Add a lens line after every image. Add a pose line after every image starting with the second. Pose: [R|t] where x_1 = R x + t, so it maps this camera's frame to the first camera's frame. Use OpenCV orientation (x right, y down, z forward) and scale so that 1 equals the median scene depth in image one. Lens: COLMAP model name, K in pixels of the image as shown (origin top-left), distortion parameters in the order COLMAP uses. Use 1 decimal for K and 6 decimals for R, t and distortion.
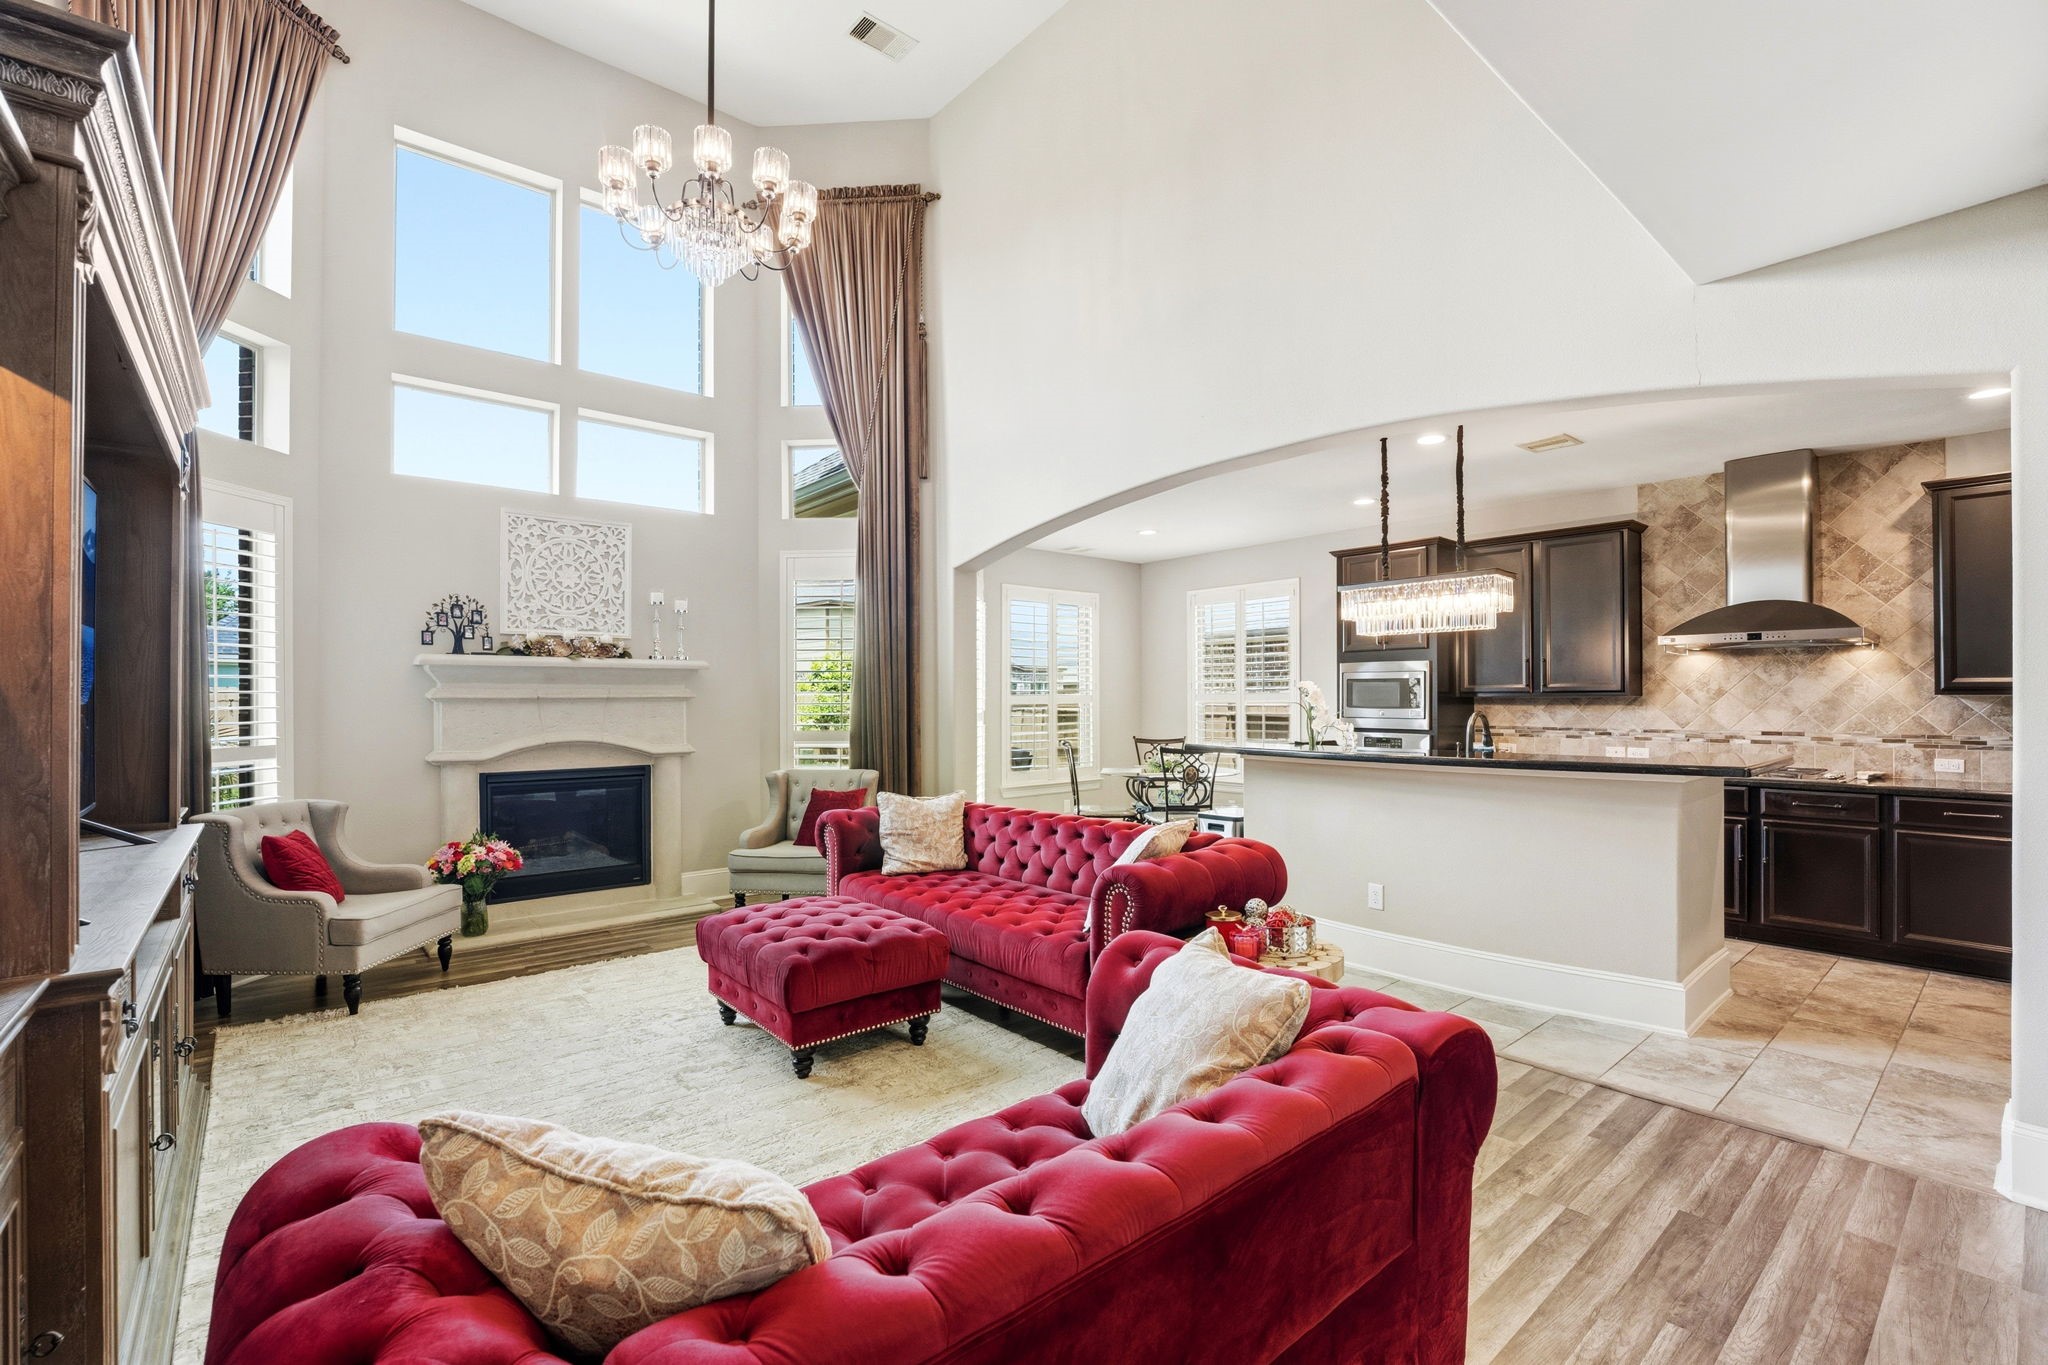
lens RADIAL K [[905.9, 0, 1035.4], [0, 905.9, 693.1], [0, 0, 1]] dist [-0.004615, -0.000640]
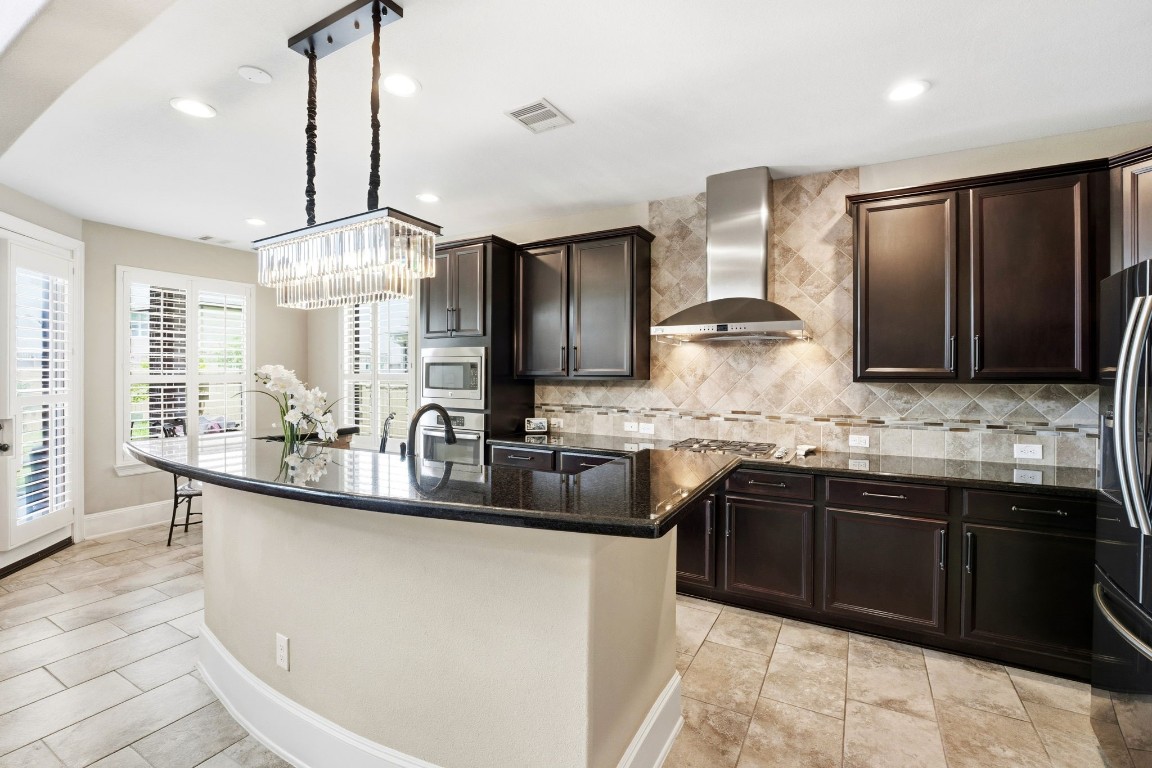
lens RADIAL K [[507.6, 0, 573.9], [0, 507.6, 375.0], [0, 0, 1]] dist [-0.014365, -0.000133]
pose [[0.944326, 0.002645, 0.329001, 0.403956], [-0.006849, 0.999909, 0.011618, -0.011138], [-0.328940, -0.013225, 0.944258, 0.456423]]
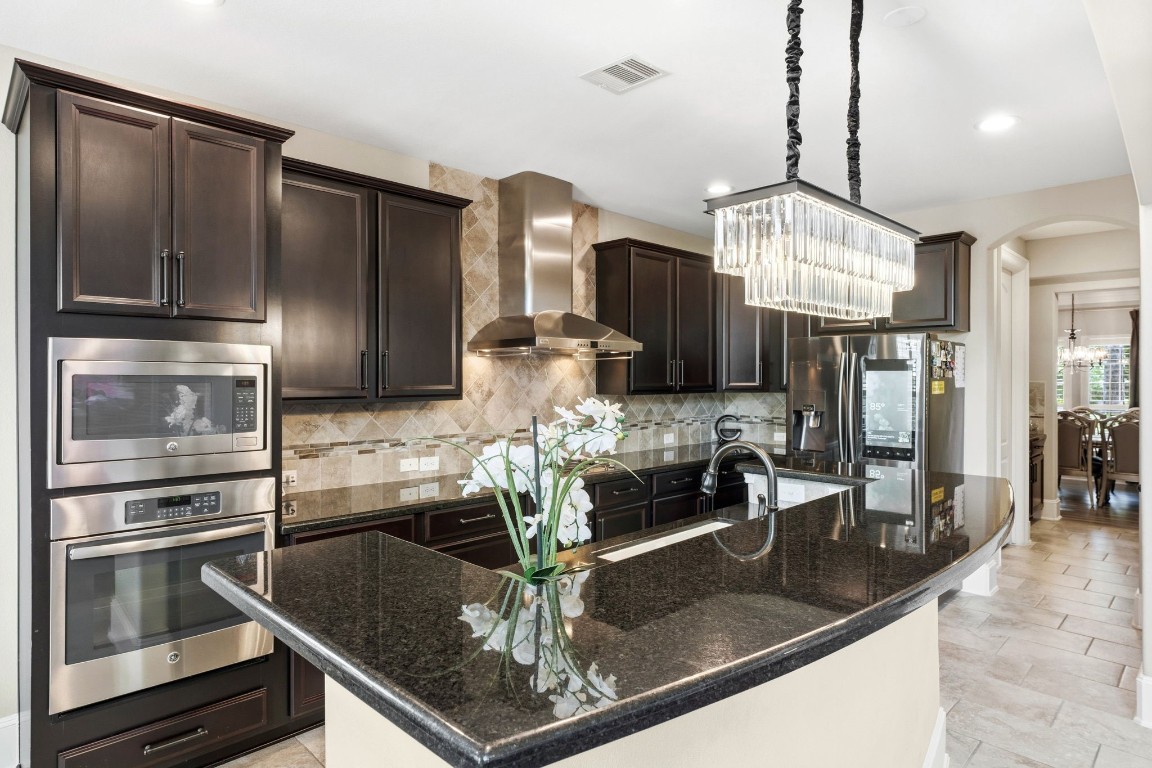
lens RADIAL K [[638.8, 0, 576.8], [0, 638.8, 380.4], [0, 0, 1]] dist [0.003210, 0.000154]
pose [[-0.050049, -0.003246, 0.998742, 0.034265], [-0.009086, 0.999955, 0.002795, -0.020322], [-0.998705, -0.008935, -0.050076, 1.002685]]
